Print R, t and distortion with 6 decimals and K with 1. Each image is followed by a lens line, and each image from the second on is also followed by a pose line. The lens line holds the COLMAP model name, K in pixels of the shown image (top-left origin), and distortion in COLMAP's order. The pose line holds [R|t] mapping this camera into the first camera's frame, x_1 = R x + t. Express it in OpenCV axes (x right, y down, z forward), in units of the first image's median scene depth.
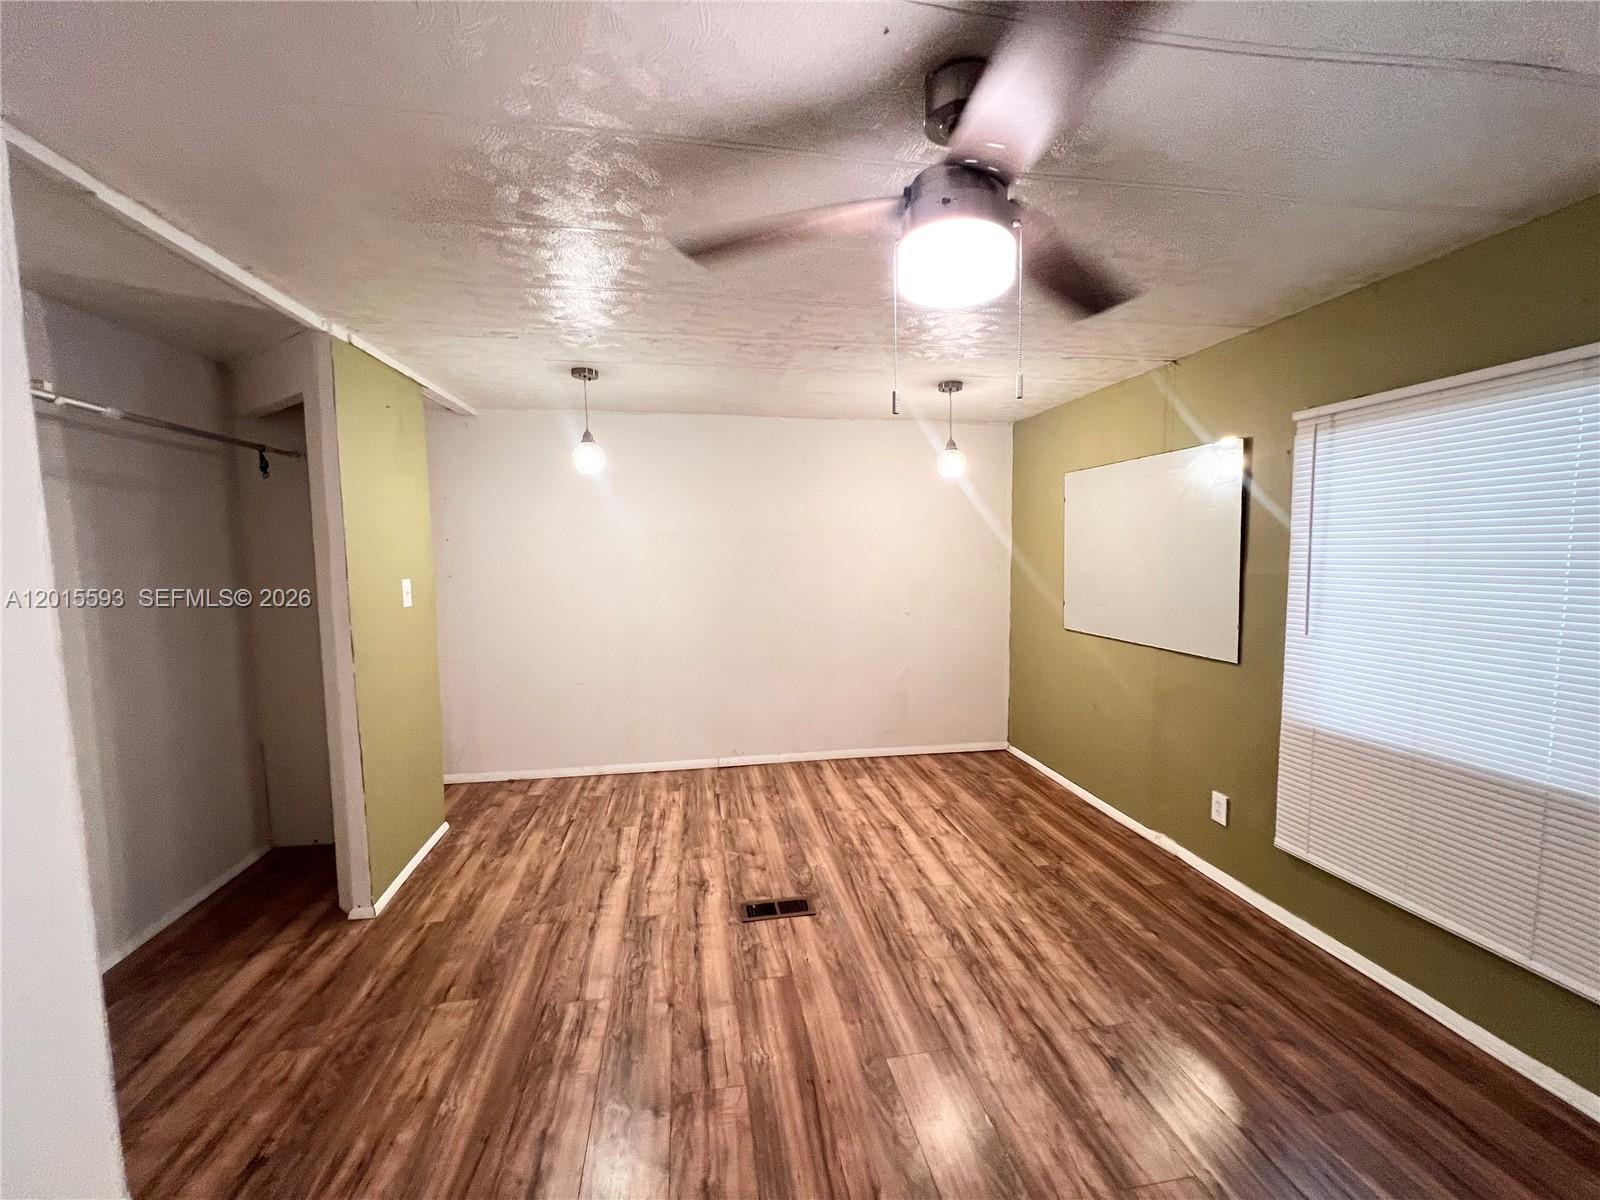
lens RADIAL K [[632.6, 0, 800.0], [0, 632.6, 600.0], [0, 0, 1]] dist [-0.003017, 0.000072]
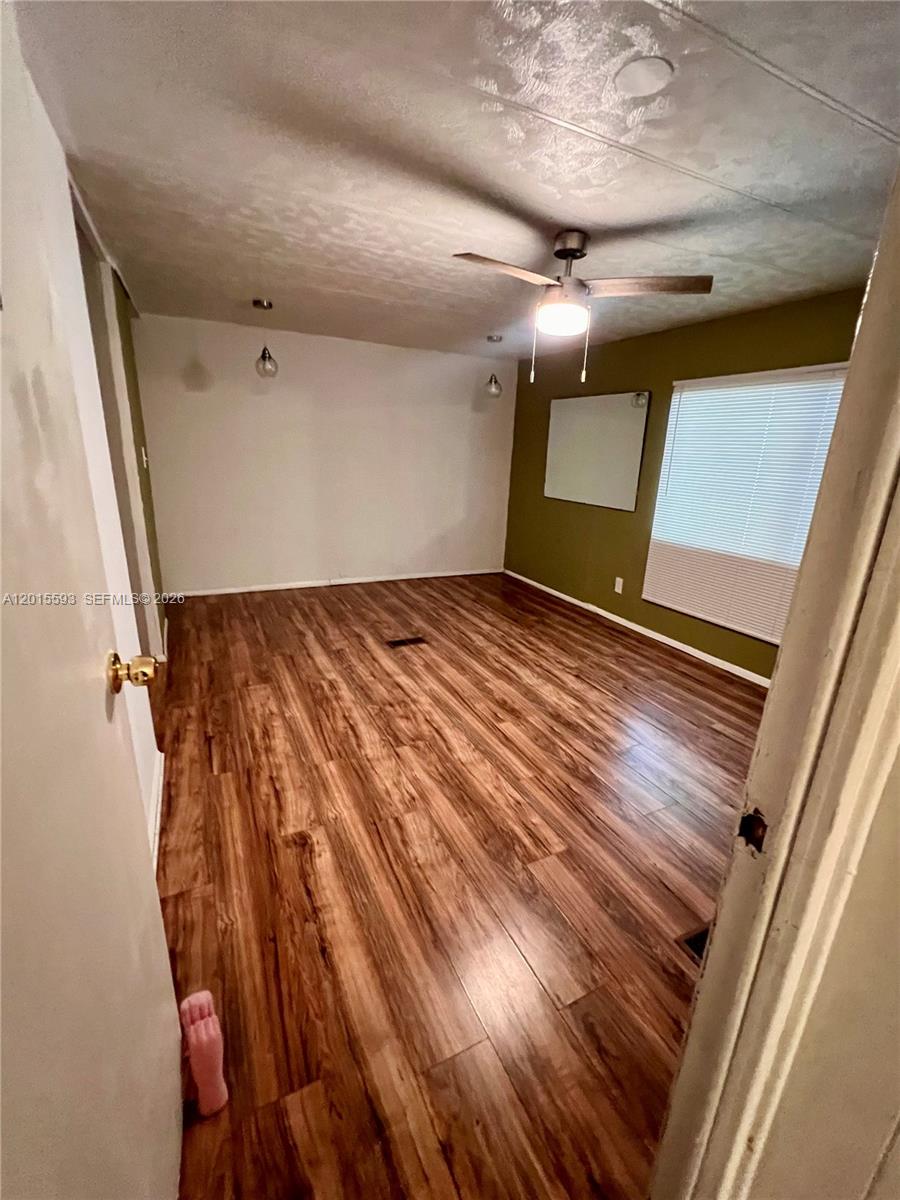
lens RADIAL K [[513.6, 0, 450.0], [0, 513.6, 600.0], [0, 0, 1]] dist [-0.000183, -0.000006]
pose [[0.958346, -0.036857, 0.283222, -0.330935], [-0.025126, 0.976914, 0.212150, 0.047227], [-0.284503, -0.210429, 0.935295, -0.402957]]
